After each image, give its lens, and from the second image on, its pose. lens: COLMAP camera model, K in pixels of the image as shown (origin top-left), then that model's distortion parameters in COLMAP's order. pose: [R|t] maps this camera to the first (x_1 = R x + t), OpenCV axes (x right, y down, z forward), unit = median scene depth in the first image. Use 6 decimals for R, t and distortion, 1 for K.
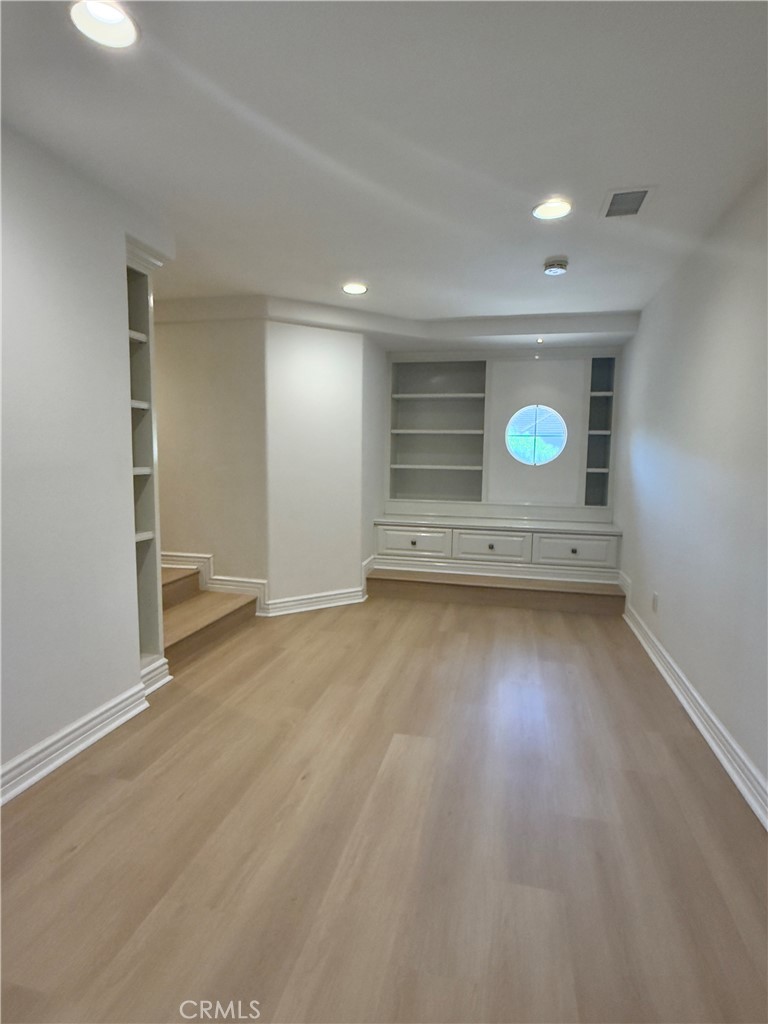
lens RADIAL K [[571.9, 0, 386.0], [0, 571.9, 509.6], [0, 0, 1]] dist [-0.001697, -0.000056]
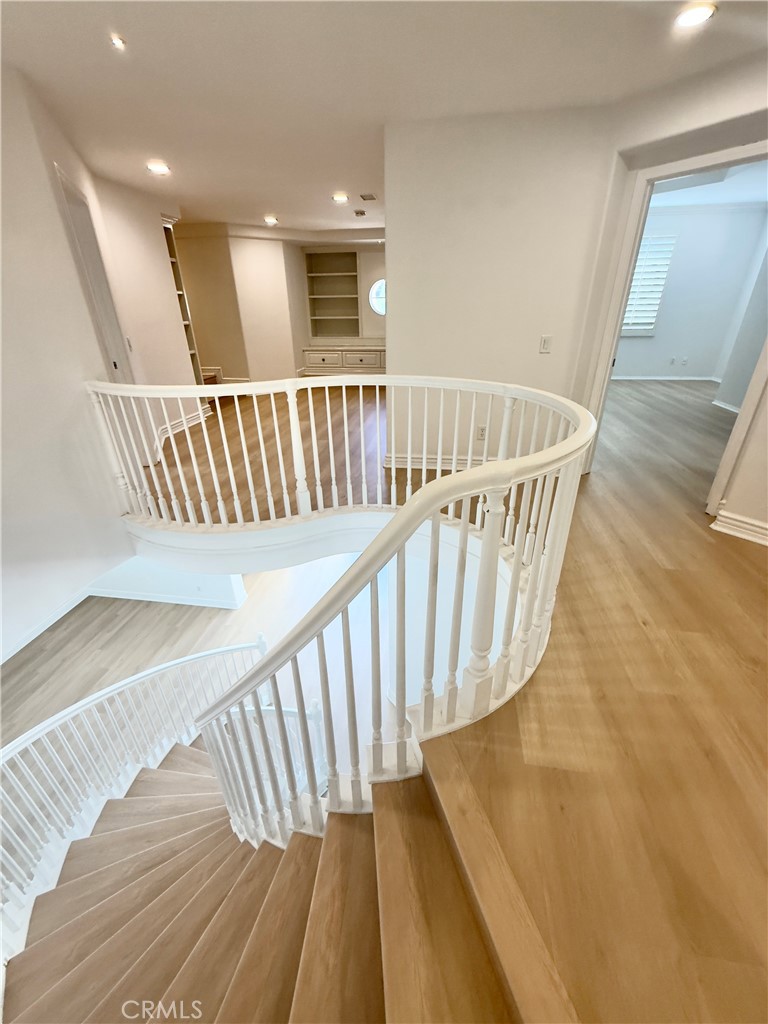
lens RADIAL K [[410.7, 0, 379.4], [0, 410.7, 513.2], [0, 0, 1]] dist [-0.003526, 0.000738]
pose [[0.997435, -0.054127, 0.046830, 0.151837], [0.033695, 0.932356, 0.359969, 0.049350], [-0.063146, -0.357468, 0.931788, -0.543526]]
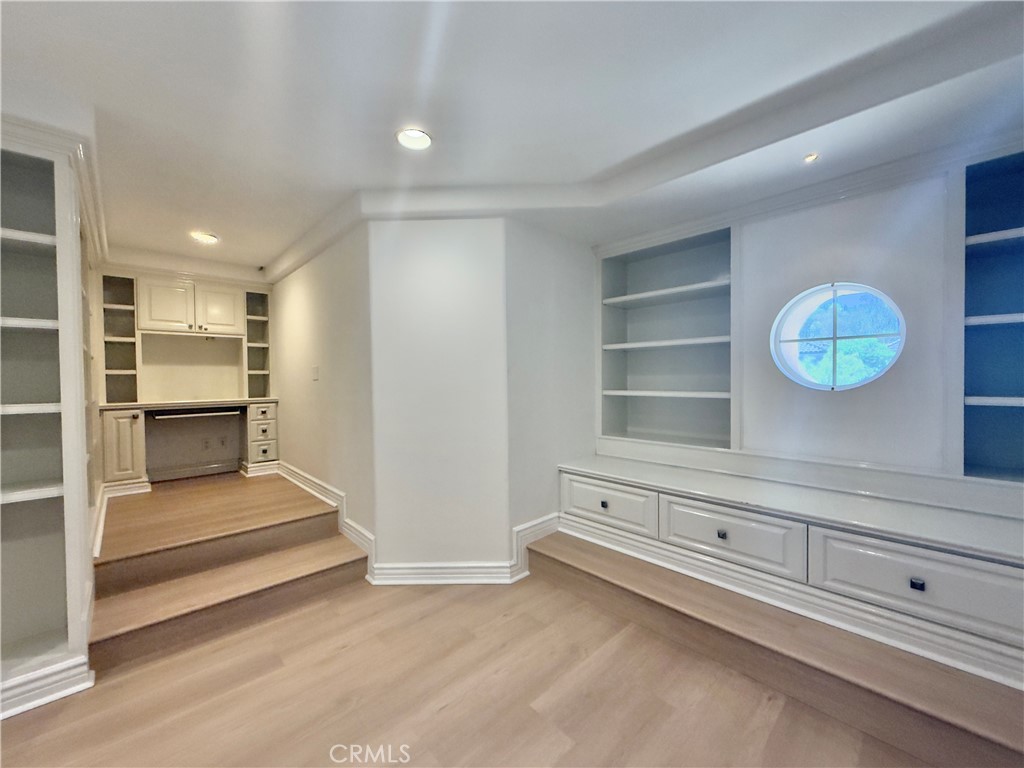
lens RADIAL K [[410.7, 0, 514.5], [0, 410.7, 386.5], [0, 0, 1]] dist [-0.003526, 0.000738]
pose [[0.825040, -0.010530, -0.564975, 0.248804], [-0.032964, 0.997227, -0.066725, -0.048932], [0.564111, 0.073675, 0.822405, 0.543560]]
